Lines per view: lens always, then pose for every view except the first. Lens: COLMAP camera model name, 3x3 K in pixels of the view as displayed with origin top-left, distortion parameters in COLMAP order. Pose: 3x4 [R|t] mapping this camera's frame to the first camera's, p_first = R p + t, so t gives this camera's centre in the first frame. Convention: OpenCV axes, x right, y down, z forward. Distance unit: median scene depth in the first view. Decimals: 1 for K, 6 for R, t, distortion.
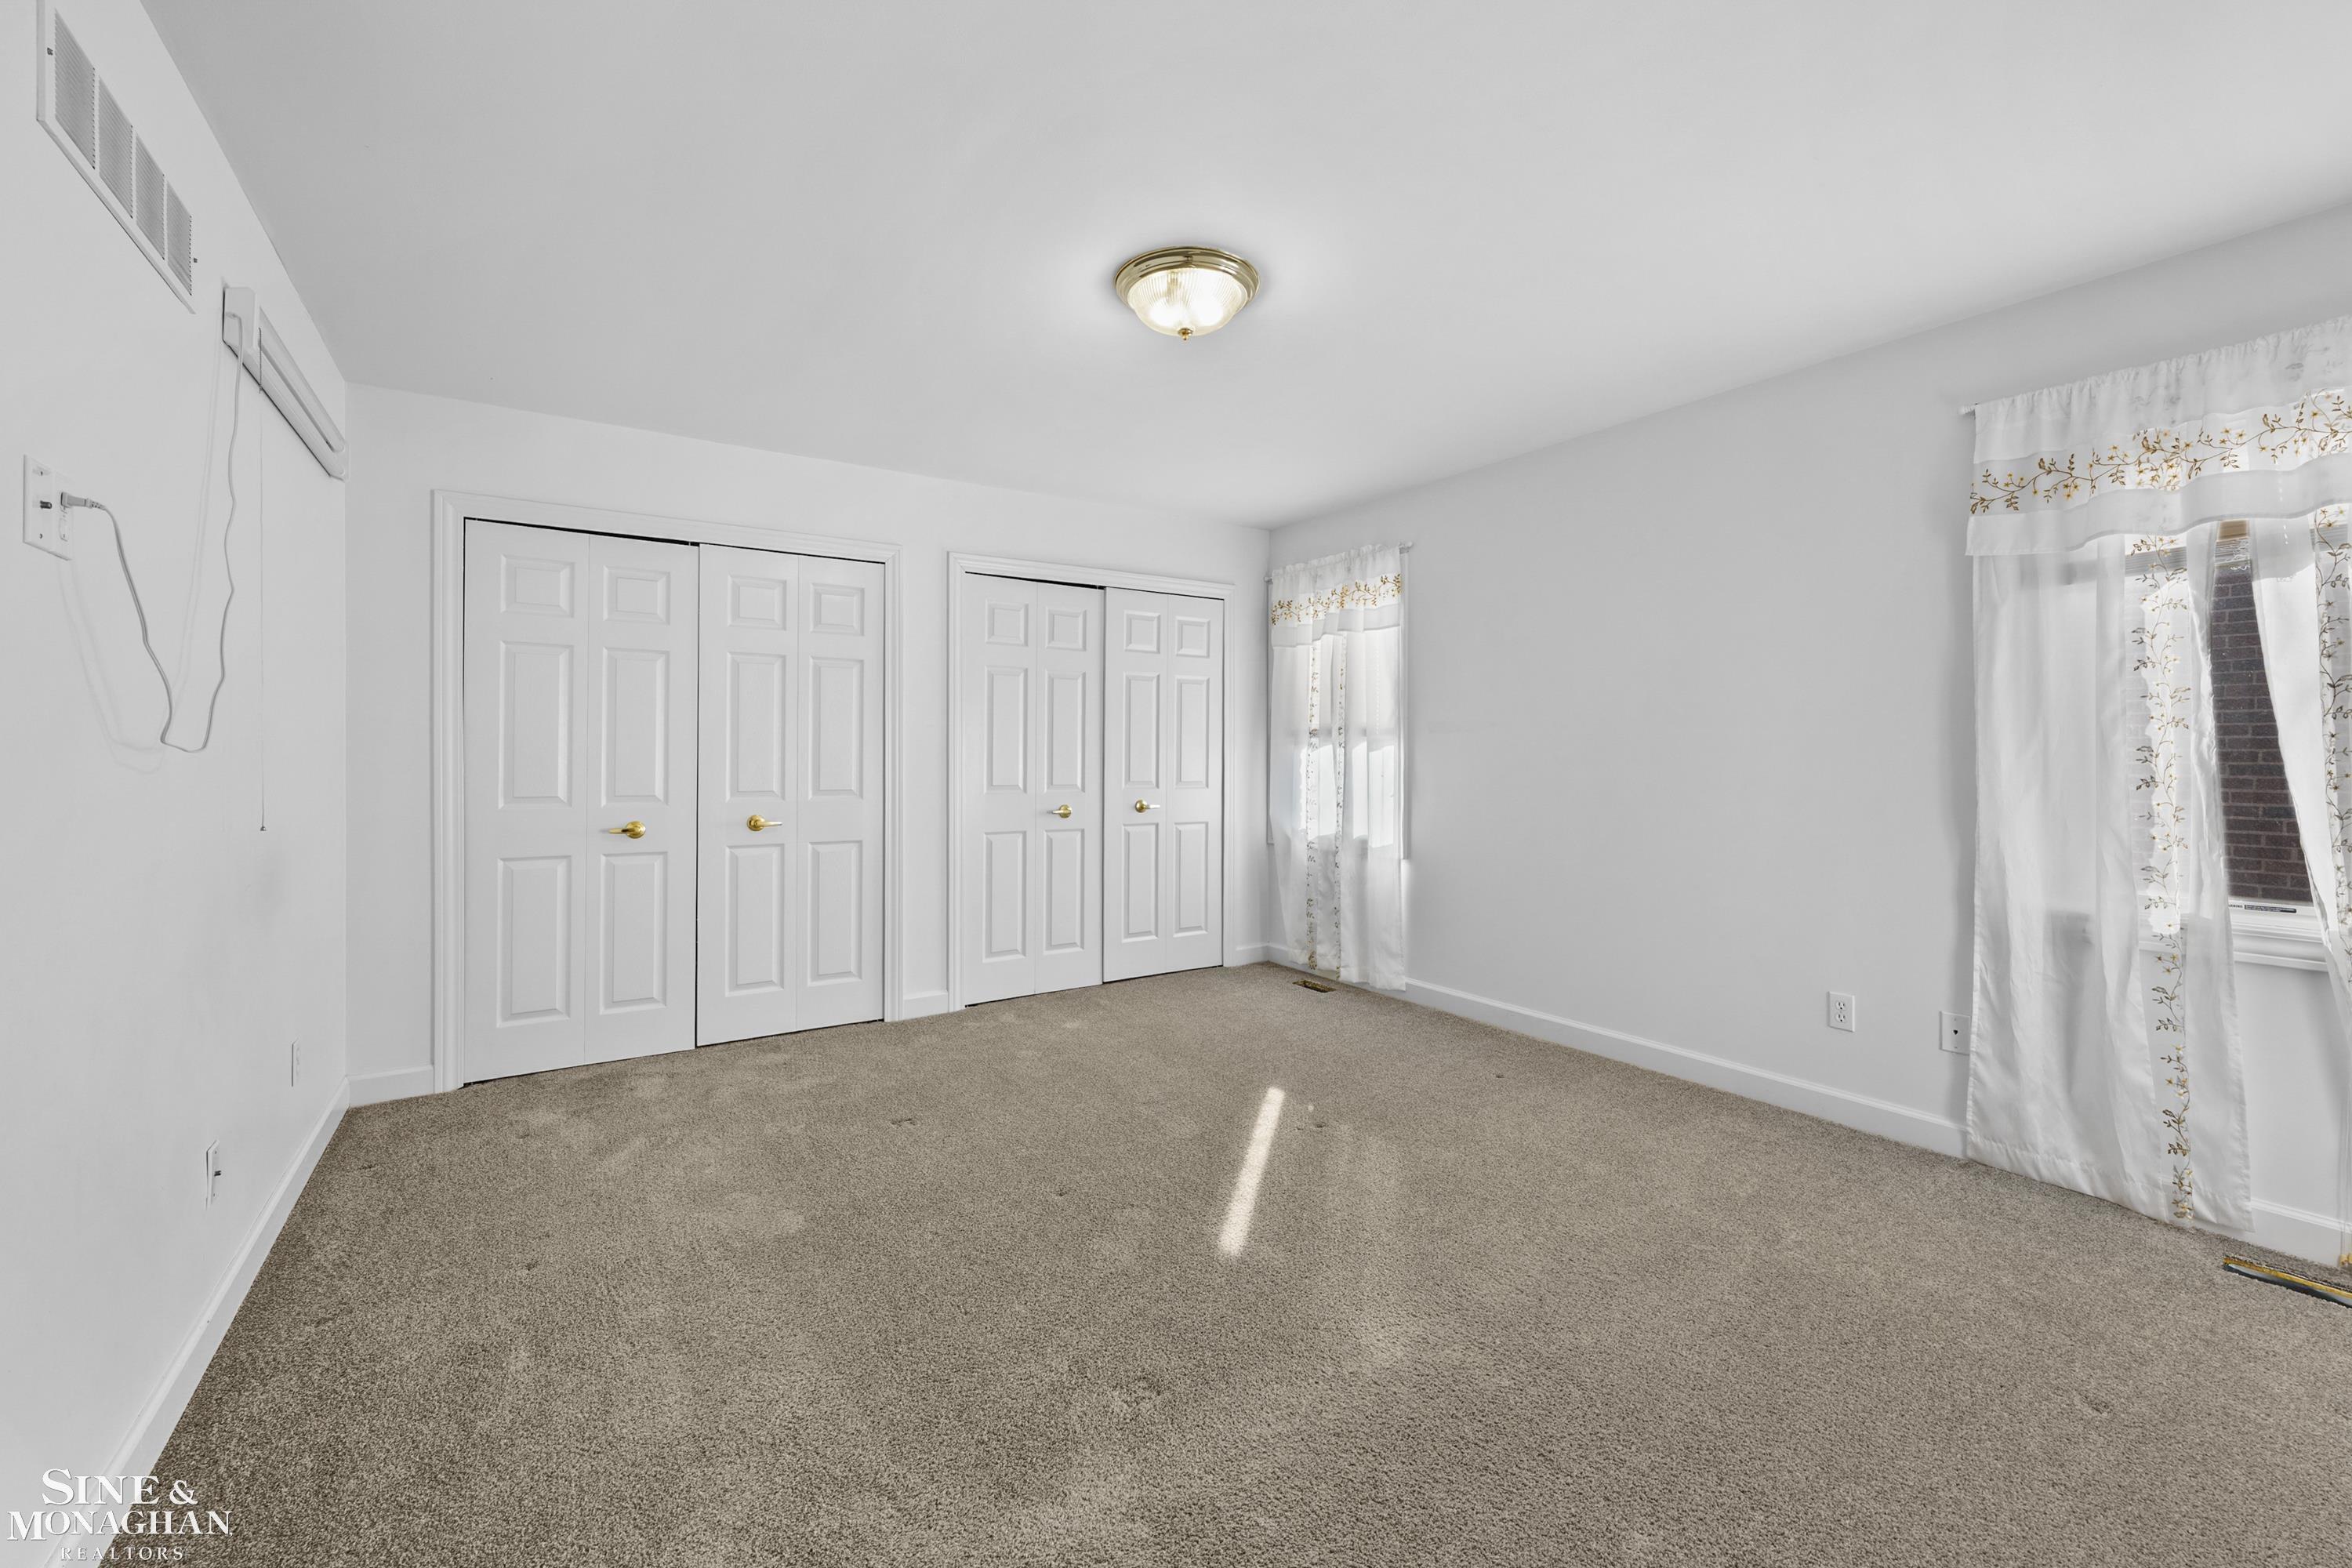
lens RADIAL K [[936.4, 0, 1164.2], [0, 936.4, 764.5], [0, 0, 1]] dist [-0.001835, 0.000693]
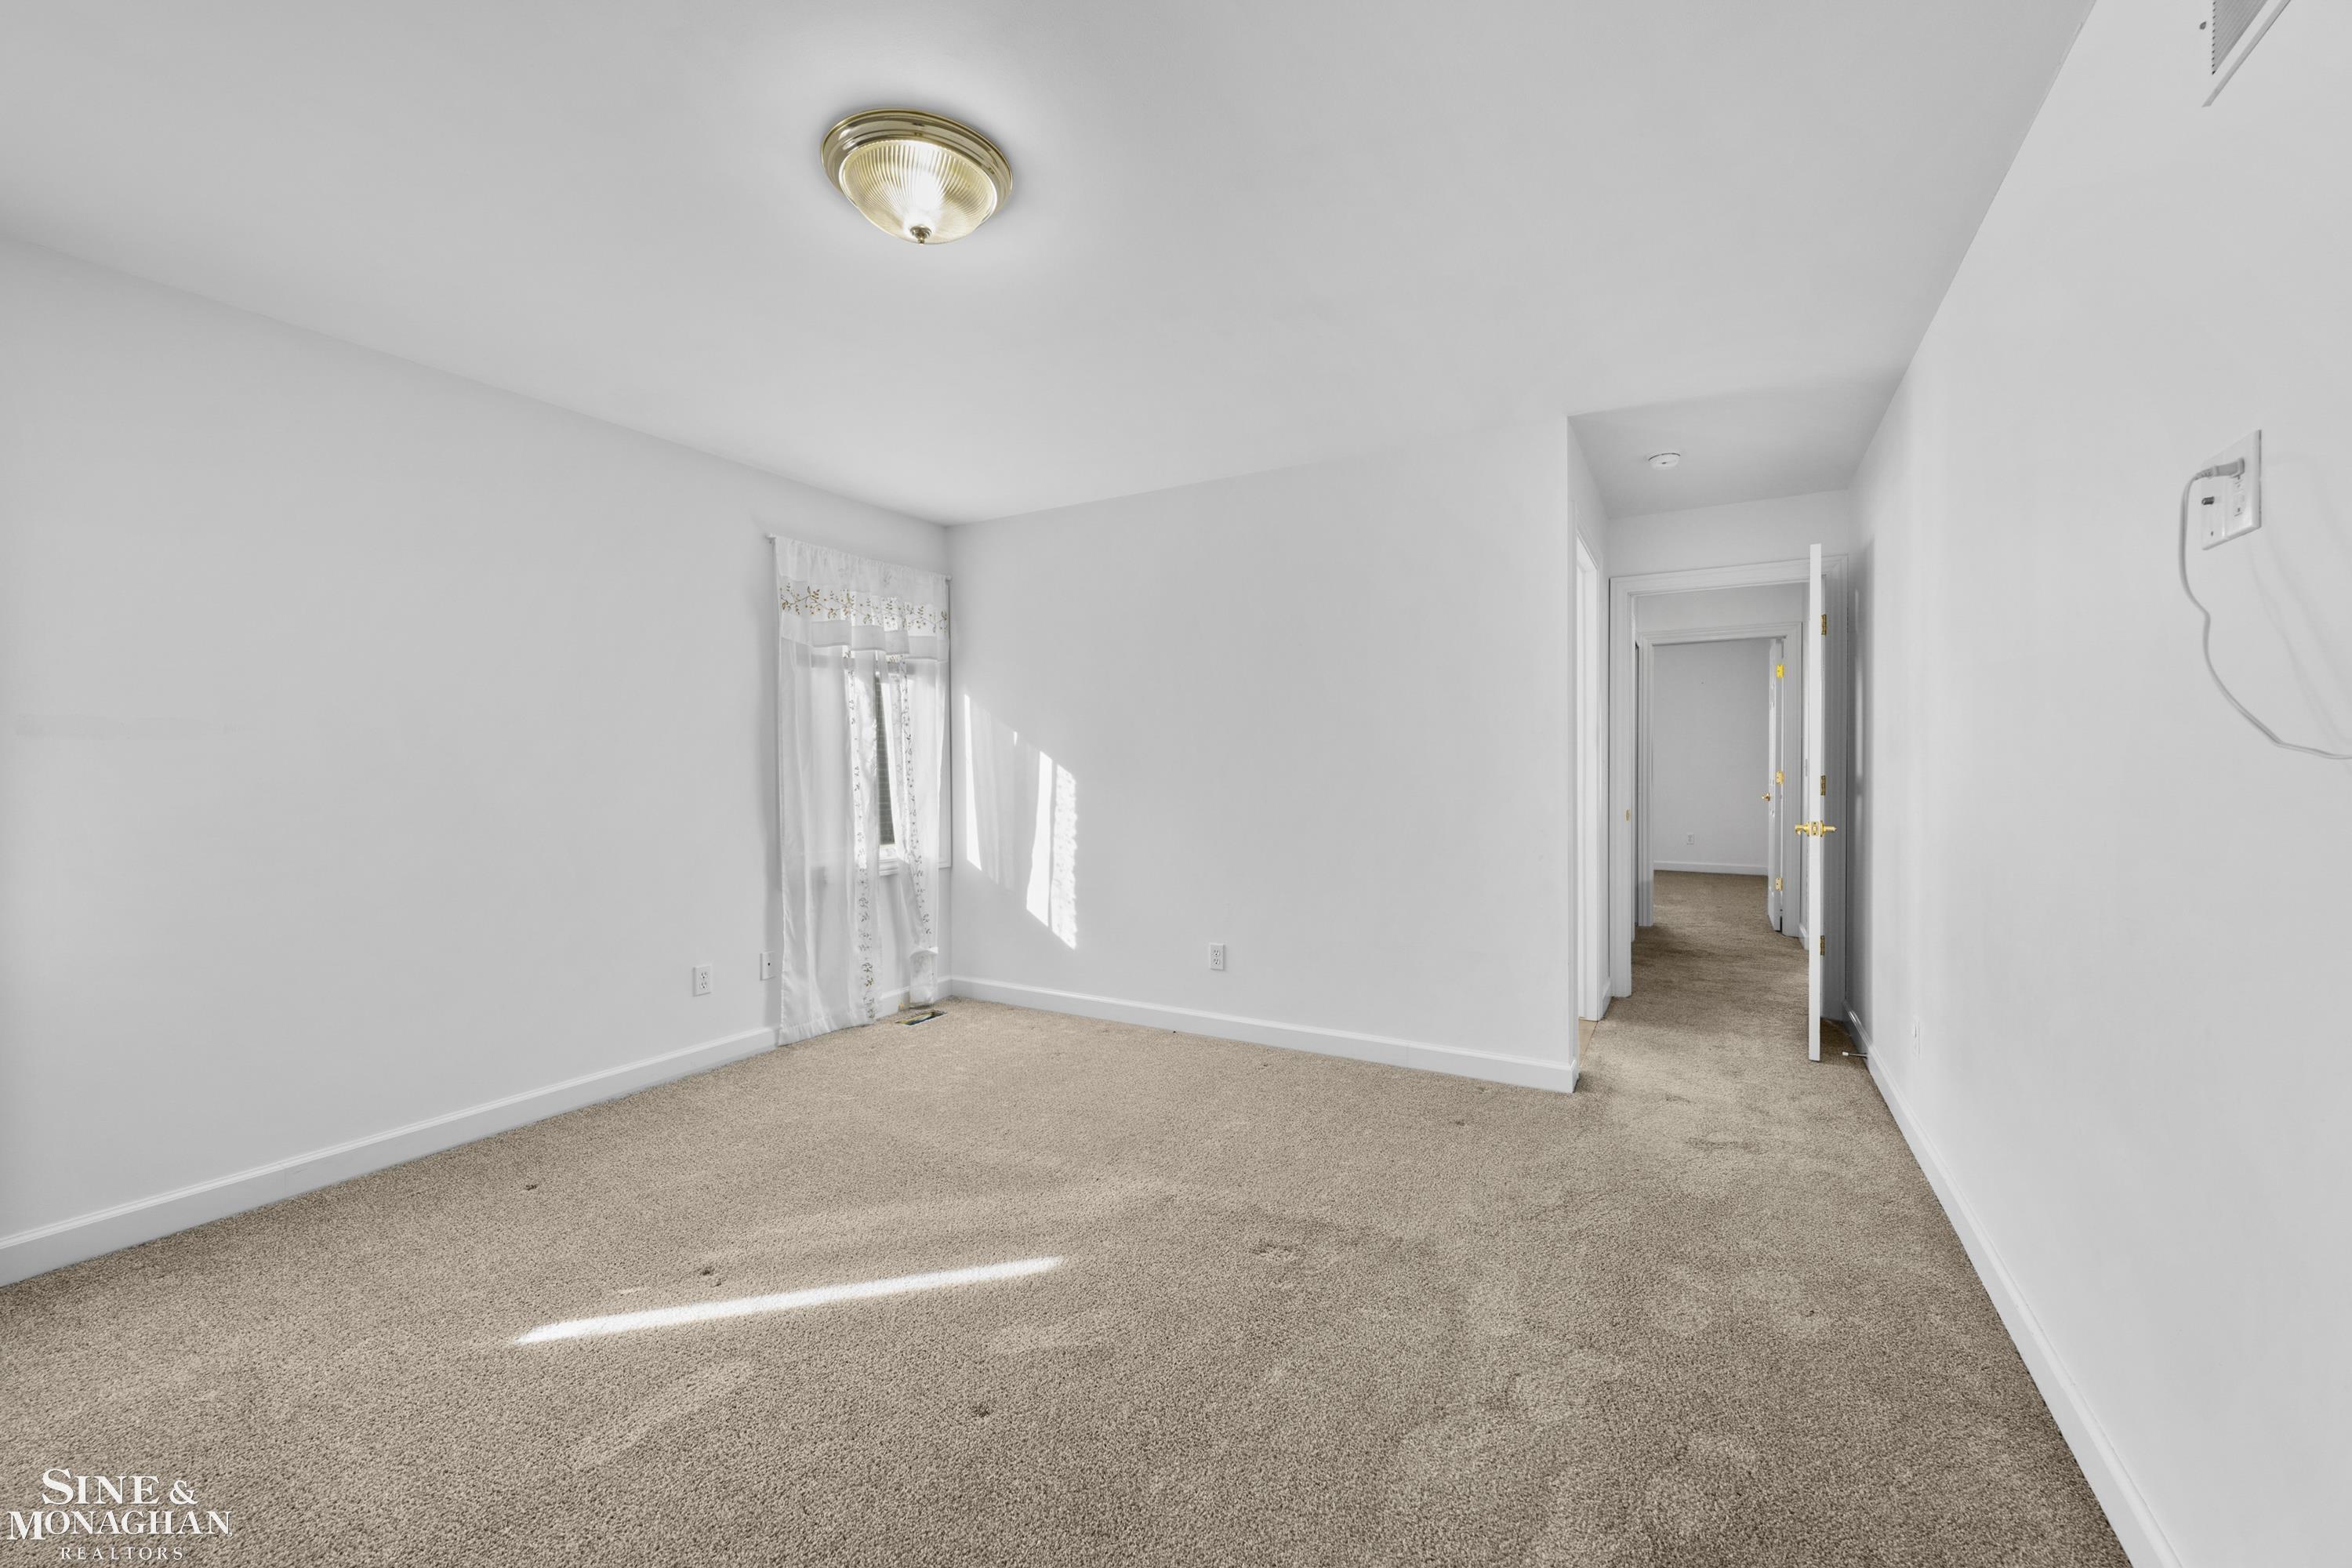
lens RADIAL K [[936.4, 0, 1165.4], [0, 936.4, 783.8], [0, 0, 1]] dist [-0.001835, 0.000693]
pose [[-0.443085, -0.010670, 0.896416, -0.747259], [0.017276, 0.999642, 0.020438, -0.010870], [-0.896313, 0.024542, -0.442742, 1.133245]]
